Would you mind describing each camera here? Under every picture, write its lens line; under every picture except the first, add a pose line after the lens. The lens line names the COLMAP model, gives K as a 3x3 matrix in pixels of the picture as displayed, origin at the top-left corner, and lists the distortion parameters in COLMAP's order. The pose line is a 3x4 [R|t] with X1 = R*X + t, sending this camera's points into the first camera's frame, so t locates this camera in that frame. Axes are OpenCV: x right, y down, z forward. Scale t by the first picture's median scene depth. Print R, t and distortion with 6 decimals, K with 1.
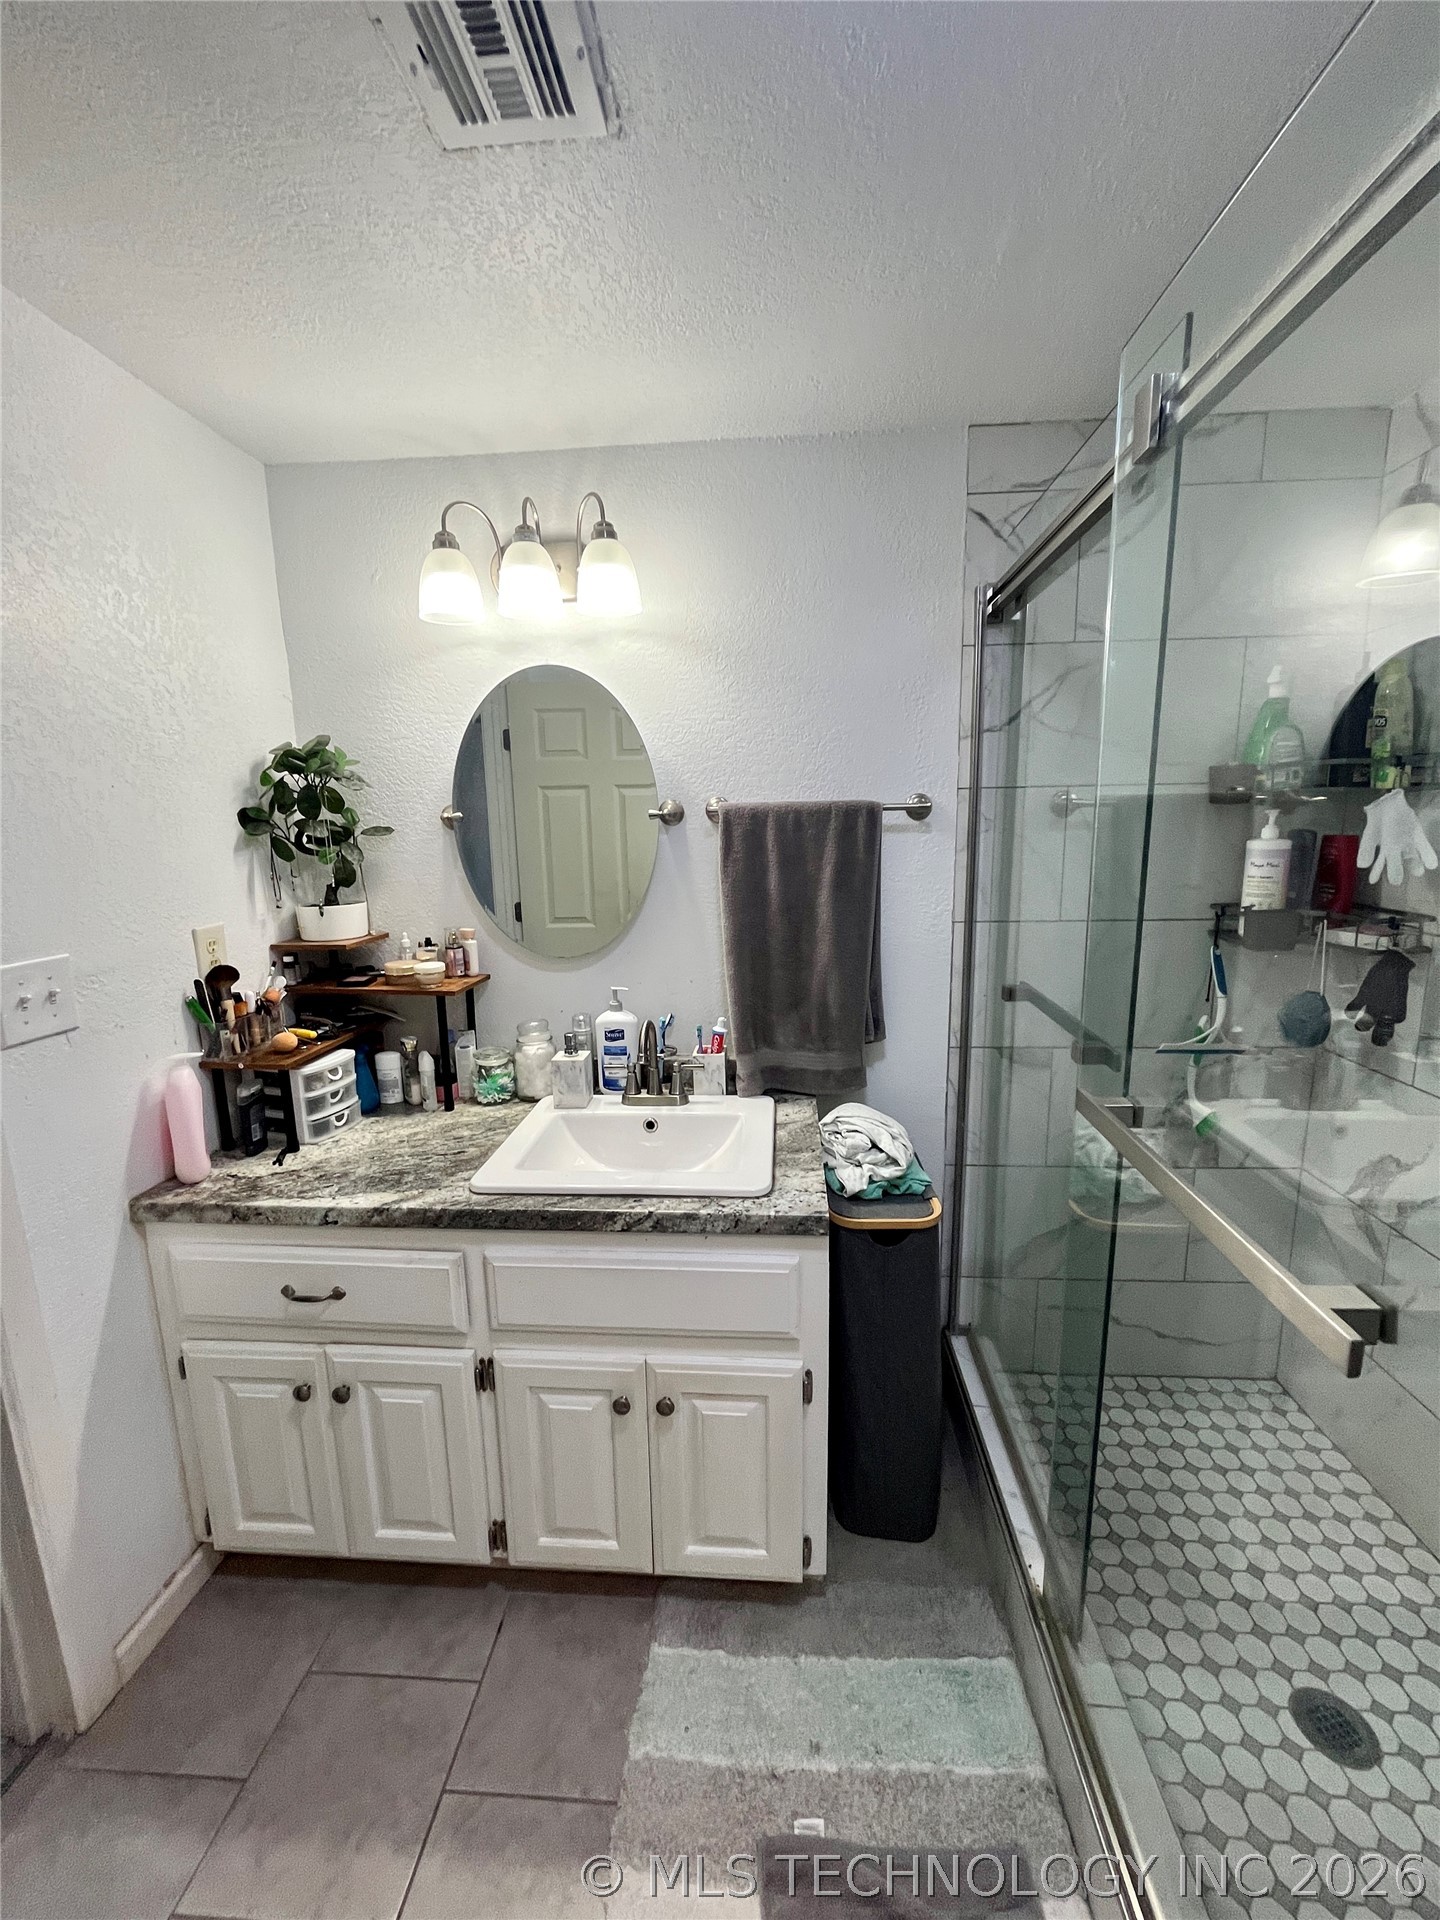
lens RADIAL K [[771.8, 0, 730.1], [0, 771.8, 958.1], [0, 0, 1]] dist [-0.002732, -0.000384]
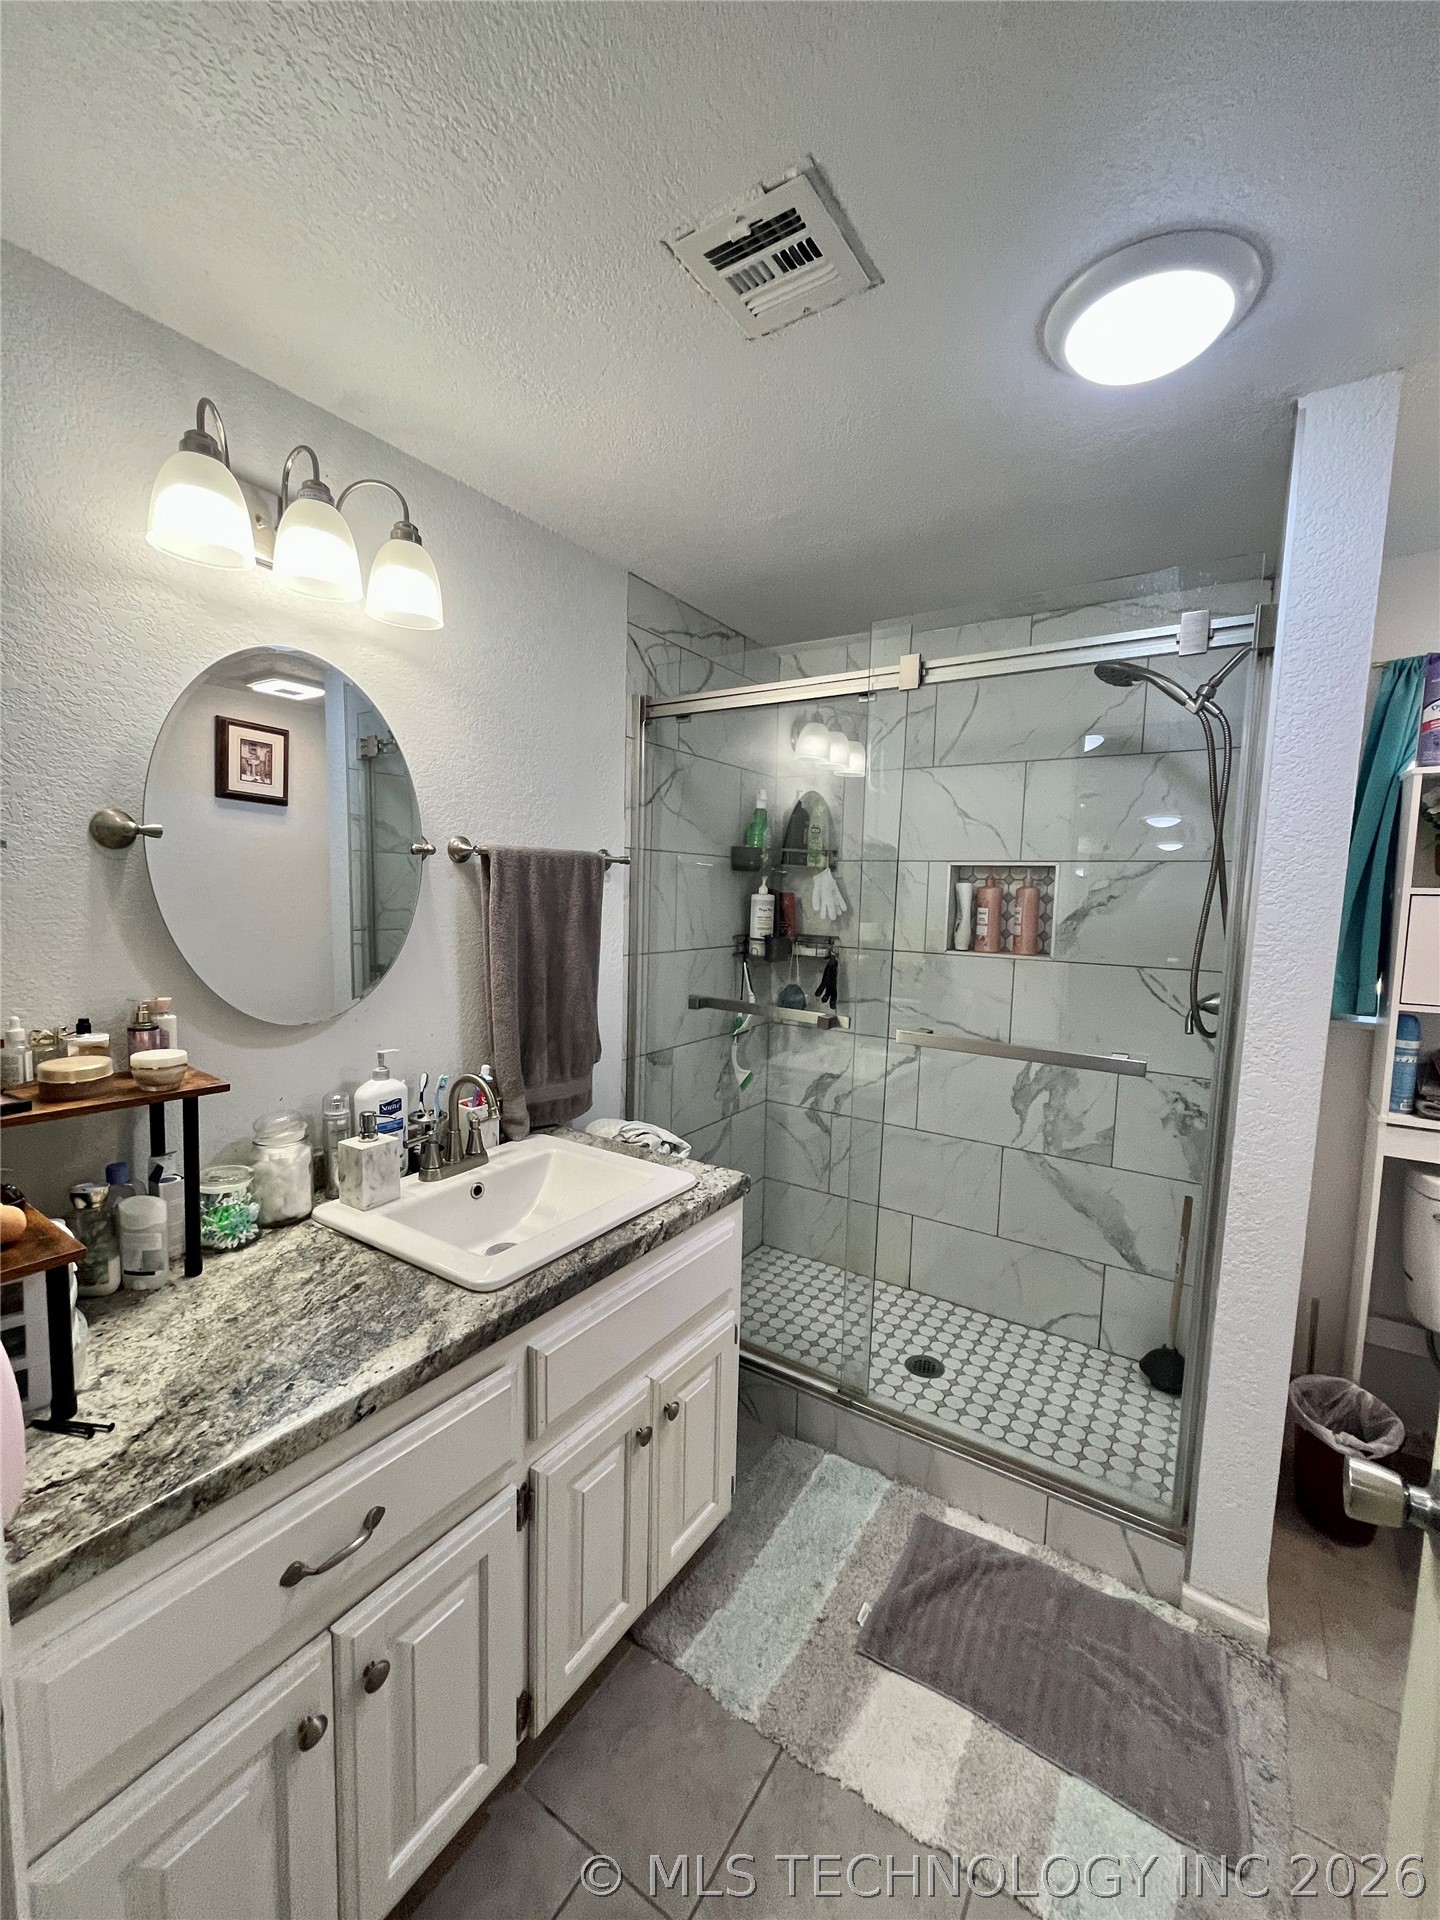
lens RADIAL K [[771.8, 0, 726.9], [0, 771.8, 959.8], [0, 0, 1]] dist [-0.002732, -0.000384]
pose [[0.492065, -0.047268, 0.869274, -0.876782], [0.119575, 0.992731, -0.013706, -0.005268], [-0.862307, 0.110687, 0.494140, 0.327106]]
